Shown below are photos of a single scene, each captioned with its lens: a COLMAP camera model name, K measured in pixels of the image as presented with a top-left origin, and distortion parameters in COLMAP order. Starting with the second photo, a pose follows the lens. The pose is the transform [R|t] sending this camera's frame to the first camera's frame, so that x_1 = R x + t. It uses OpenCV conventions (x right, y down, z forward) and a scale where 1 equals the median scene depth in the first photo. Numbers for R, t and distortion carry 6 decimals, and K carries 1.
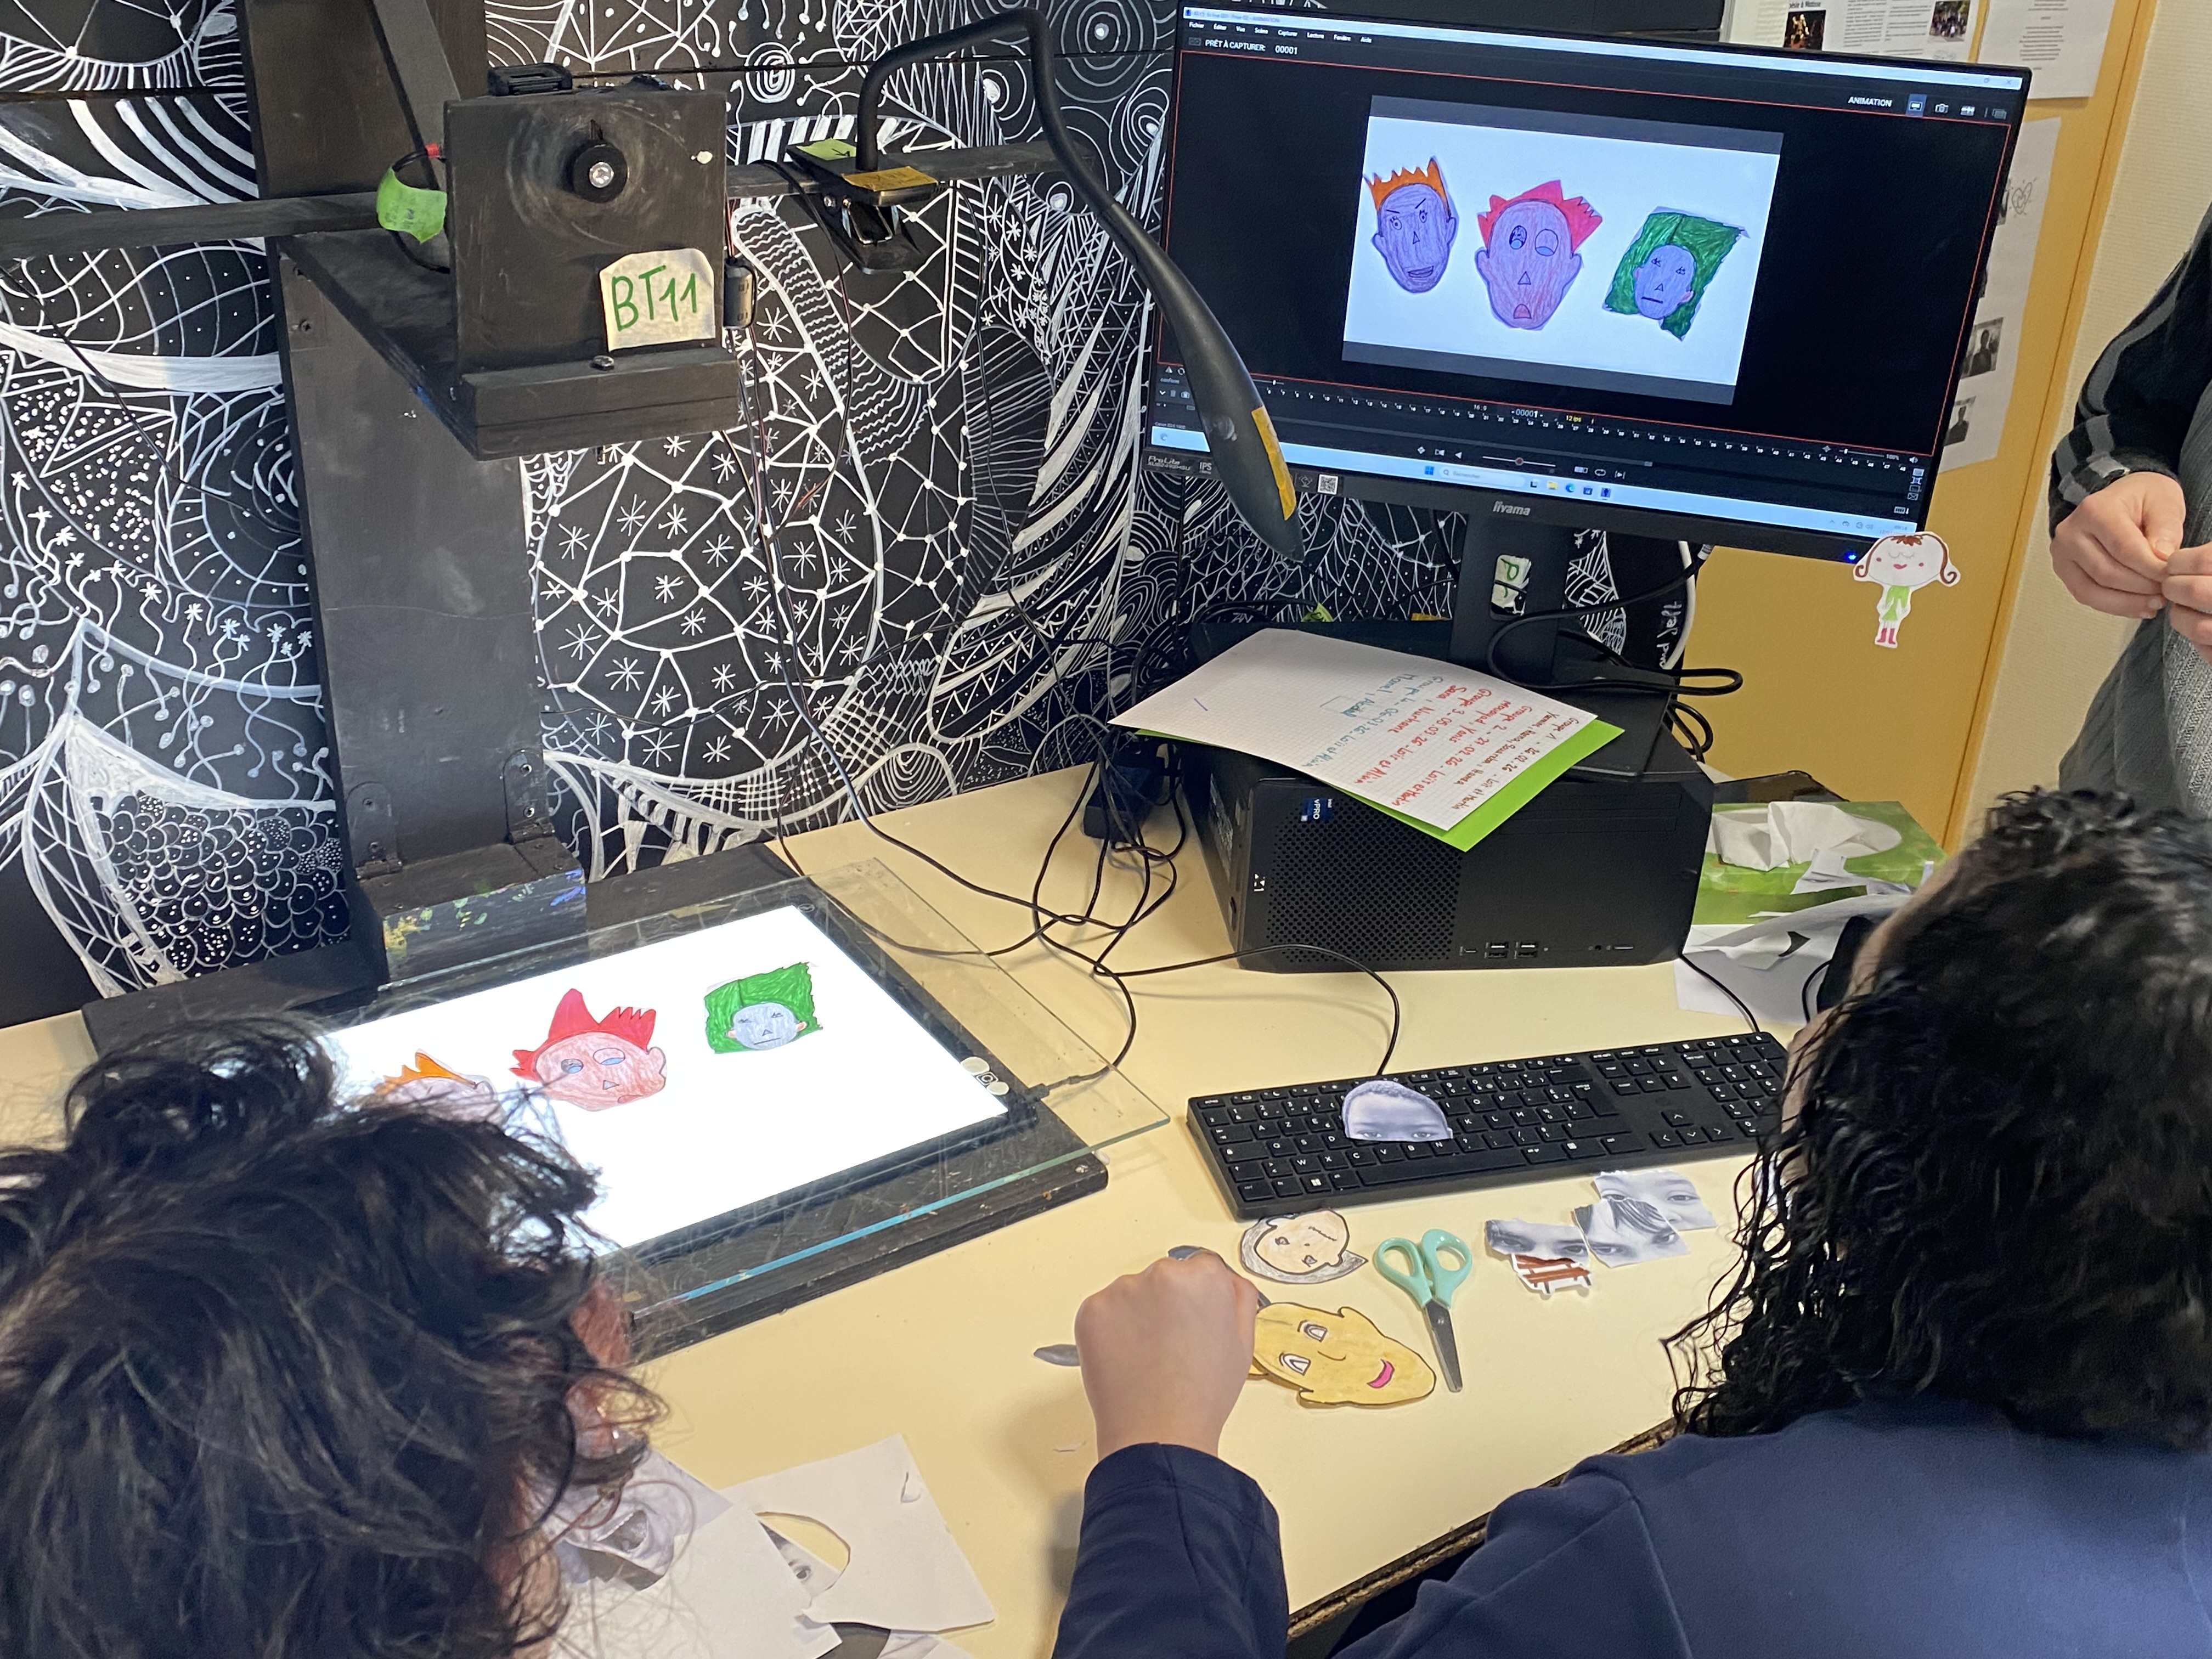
lens RADIAL K [[2170.2, 0, 1106.0], [0, 2170.2, 829.5], [0, 0, 1]] dist [0.220730, -0.577981]
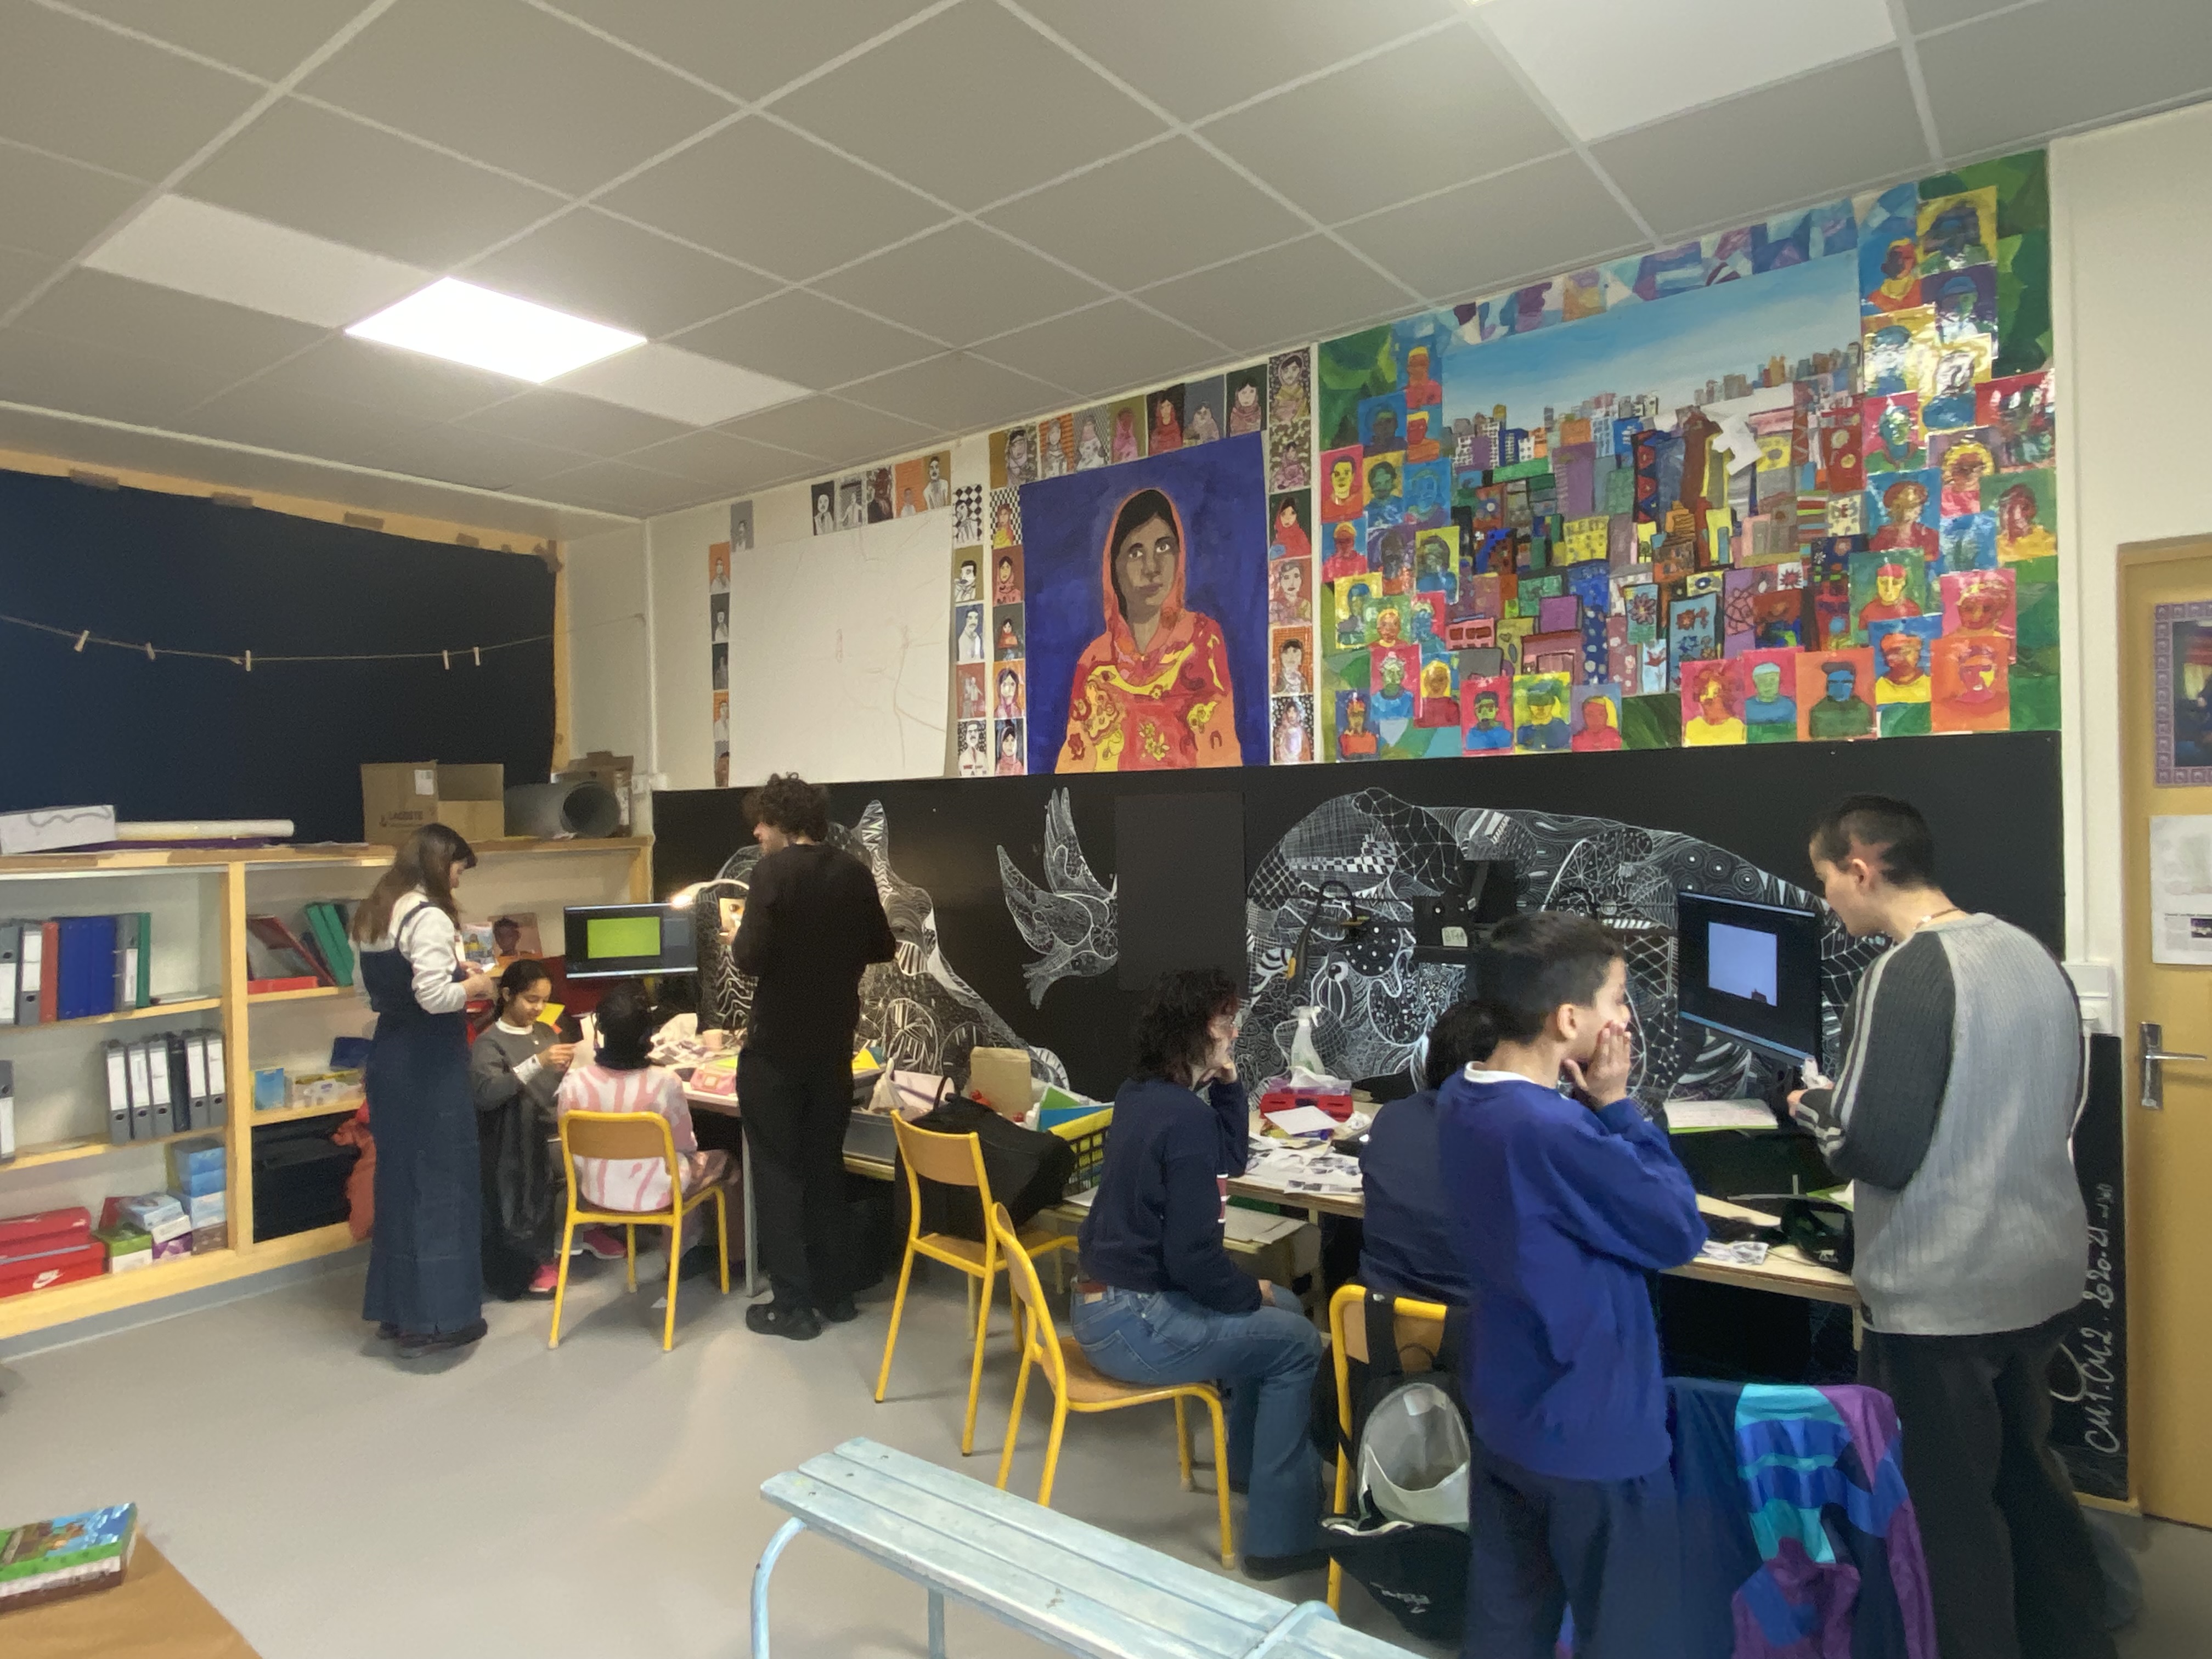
lens RADIAL K [[1269.7, 0, 1106.0], [0, 1269.7, 829.5], [0, 0, 1]] dist [0.062075, -0.082524]
pose [[0.335111, -0.029173, -0.941727, 1.516504], [-0.379178, 0.910828, -0.163145, 0.200540], [0.862511, 0.411753, 0.294166, -0.396260]]
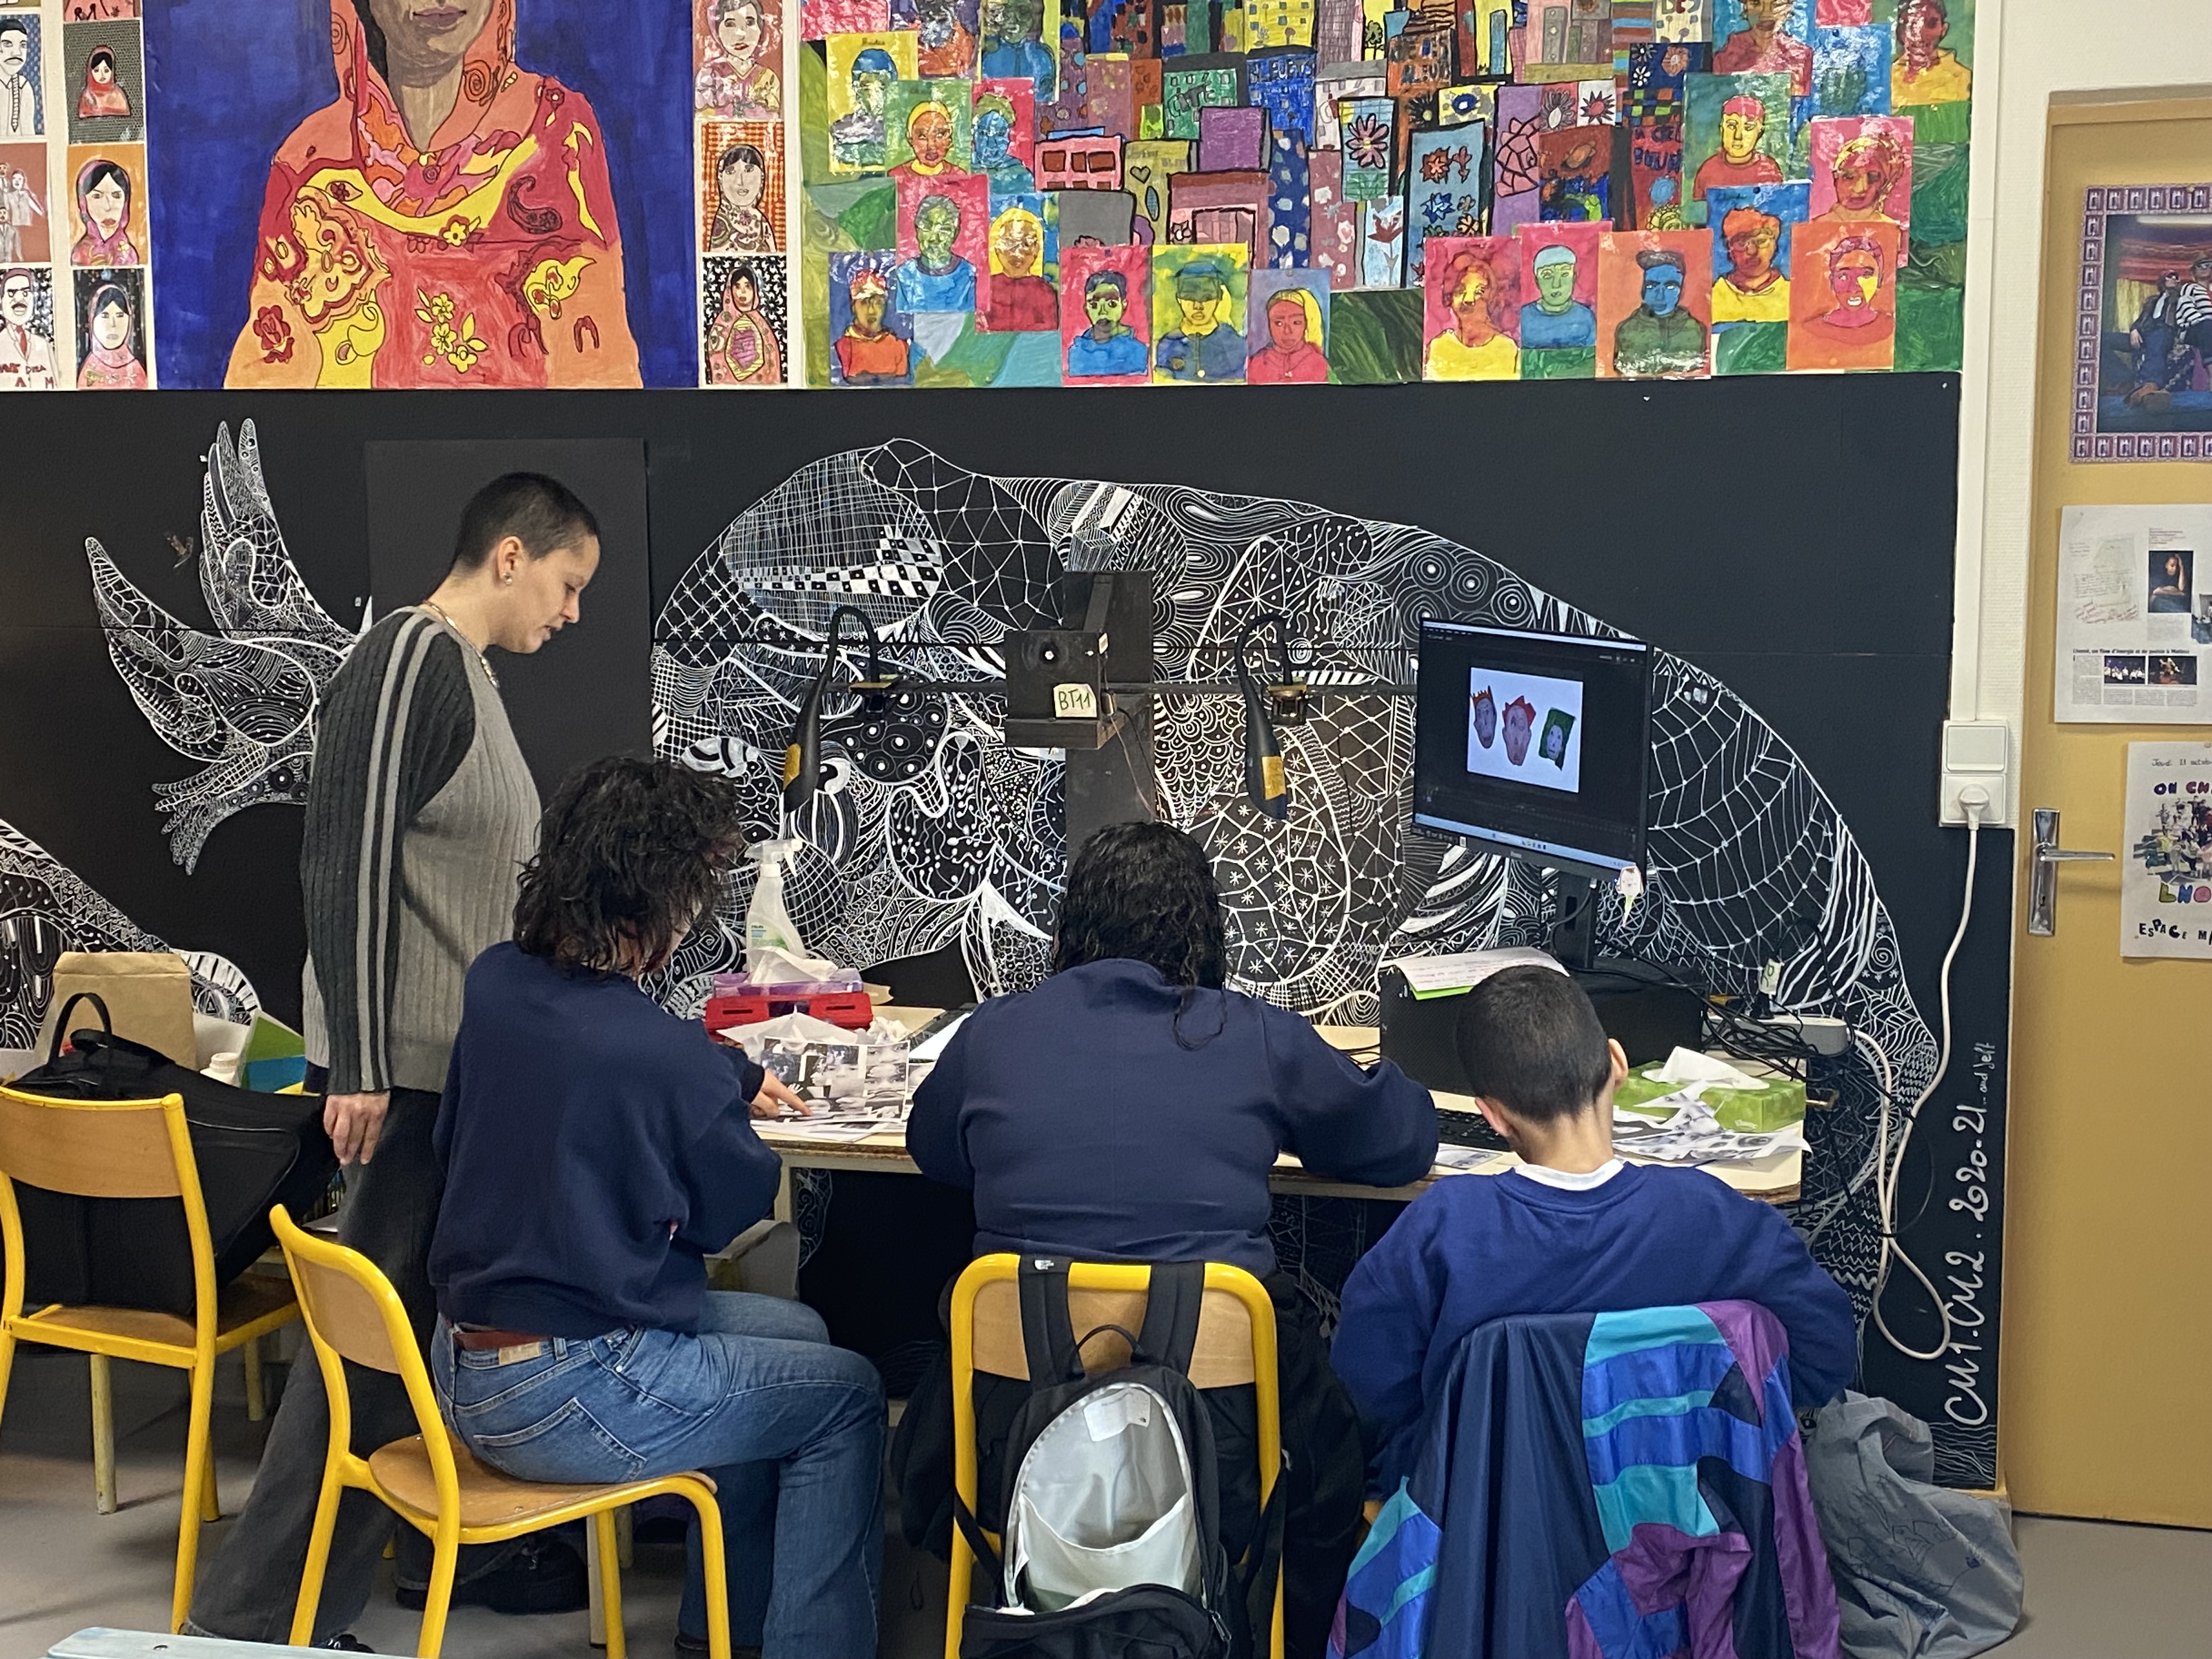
lens RADIAL K [[2654.5, 0, 1106.0], [0, 2654.5, 829.5], [0, 0, 1]] dist [0.207475, -0.587200]
pose [[0.661838, 0.056376, -0.747524, 1.647945], [-0.304071, 0.931643, -0.198955, 0.398238], [0.685209, 0.358976, 0.633739, -0.731048]]
